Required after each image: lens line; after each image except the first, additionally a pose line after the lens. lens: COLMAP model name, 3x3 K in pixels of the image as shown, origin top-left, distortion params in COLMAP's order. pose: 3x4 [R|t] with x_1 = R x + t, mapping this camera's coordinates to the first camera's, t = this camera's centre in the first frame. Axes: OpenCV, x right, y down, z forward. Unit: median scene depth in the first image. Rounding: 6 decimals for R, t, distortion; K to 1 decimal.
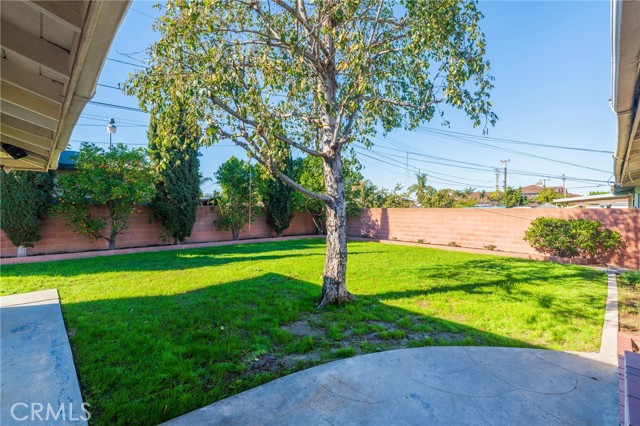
lens RADIAL K [[295.2, 0, 320.0], [0, 295.2, 213.0], [0, 0, 1]] dist [0.000374, 0.000179]
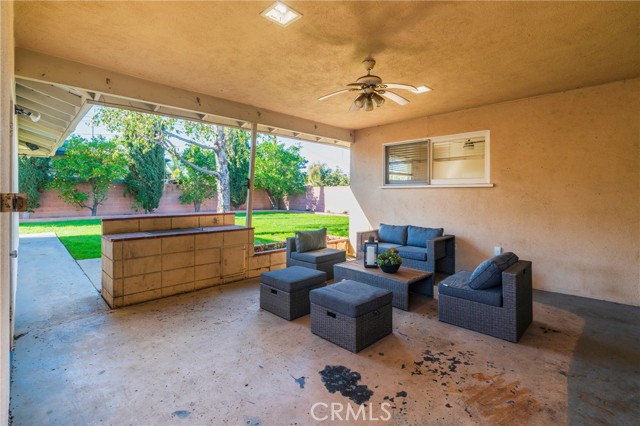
lens RADIAL K [[297.8, 0, 319.7], [0, 297.8, 198.5], [0, 0, 1]] dist [-0.000411, -0.000187]
pose [[0.999863, -0.000106, 0.016580, 0.272397], [0.000052, 0.999995, 0.003258, 0.041095], [-0.016580, -0.003257, 0.999857, -0.333523]]
